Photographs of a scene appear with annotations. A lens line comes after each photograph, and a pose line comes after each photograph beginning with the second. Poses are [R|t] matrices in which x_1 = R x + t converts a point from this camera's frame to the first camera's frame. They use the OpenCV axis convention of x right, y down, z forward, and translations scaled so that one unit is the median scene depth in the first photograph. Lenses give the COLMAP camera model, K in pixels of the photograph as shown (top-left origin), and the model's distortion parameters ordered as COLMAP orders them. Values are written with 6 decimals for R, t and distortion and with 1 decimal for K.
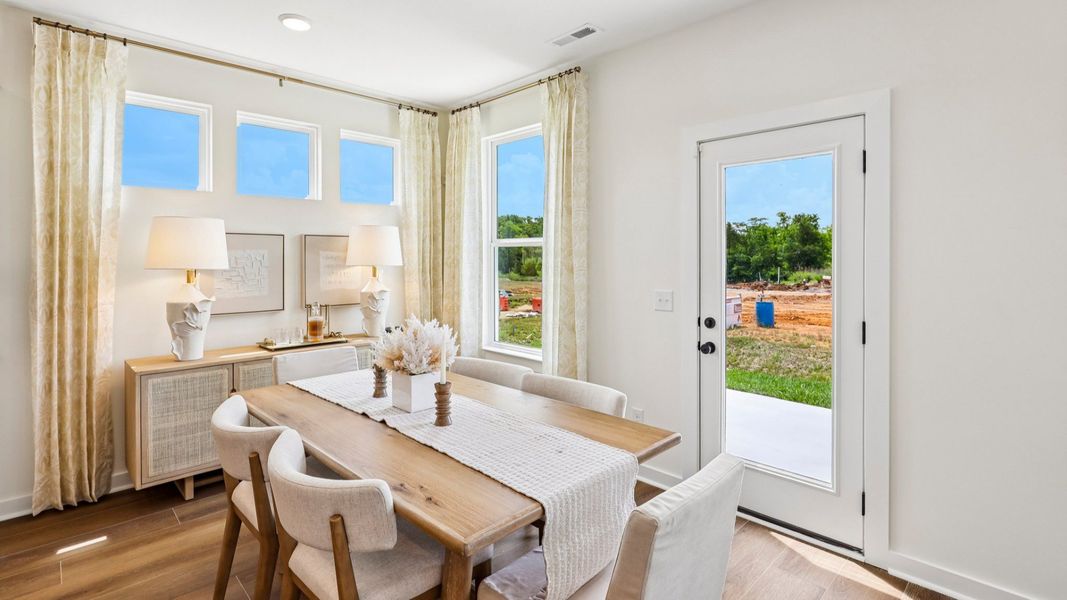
lens RADIAL K [[498.2, 0, 533.9], [0, 498.2, 257.4], [0, 0, 1]] dist [0.001578, -0.000252]
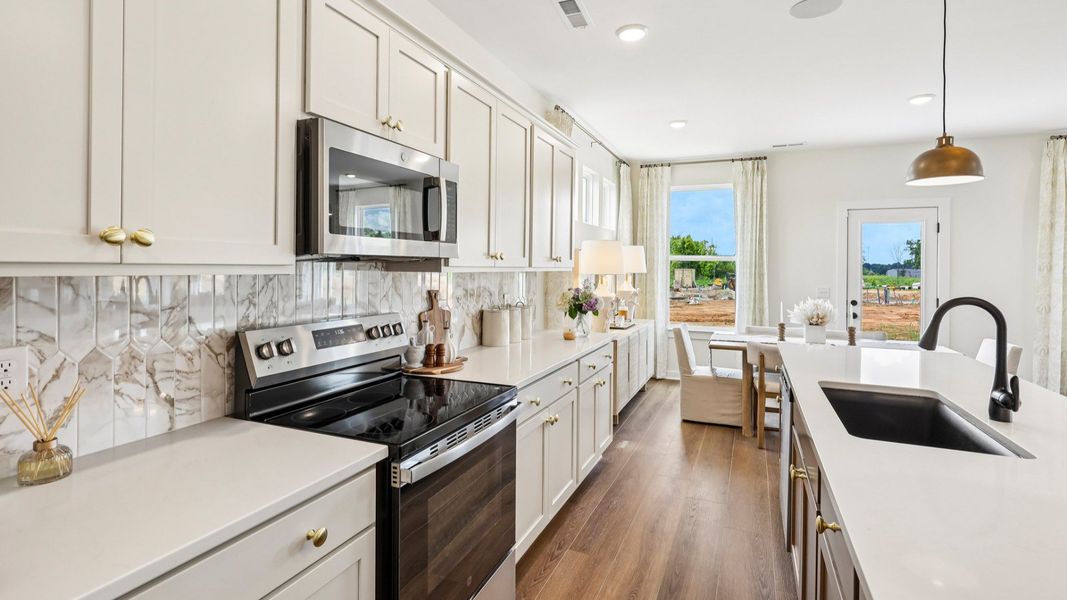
lens RADIAL K [[502.0, 0, 532.9], [0, 502.0, 263.3], [0, 0, 1]] dist [0.001769, 0.000197]
pose [[0.925888, 0.011623, 0.377618, -1.274309], [-0.009983, 0.999930, -0.006299, 0.000995], [-0.377665, 0.002063, 0.925940, -0.282618]]
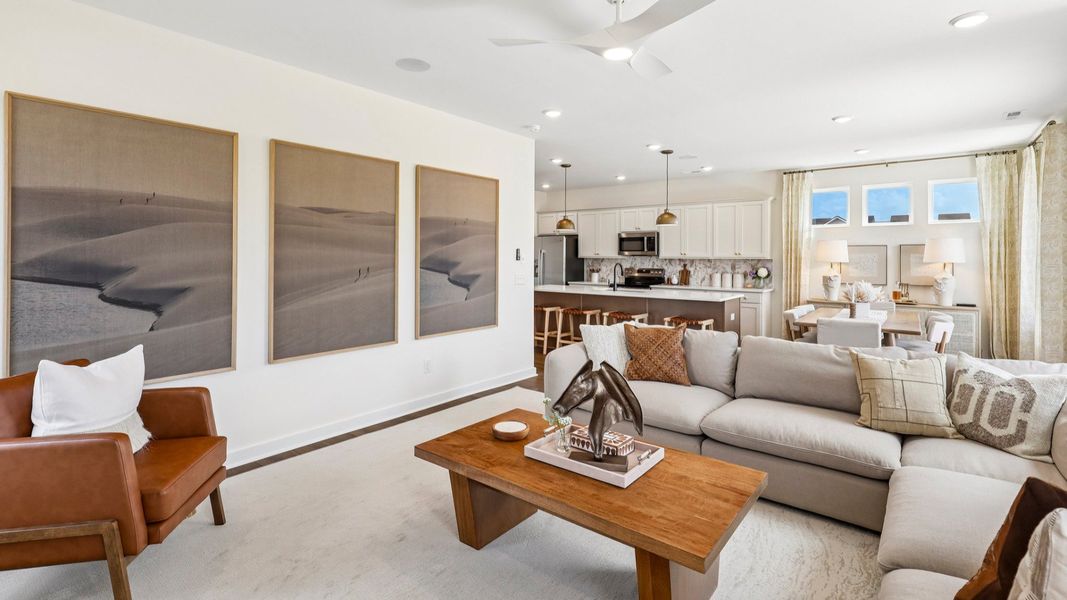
lens RADIAL K [[489.2, 0, 533.2], [0, 489.2, 257.2], [0, 0, 1]] dist [-0.000225, 0.000154]
pose [[0.122672, 0.000894, -0.992447, 1.240396], [-0.005957, 0.999982, 0.000165, 0.007390], [0.992429, 0.005892, 0.122675, -0.589491]]
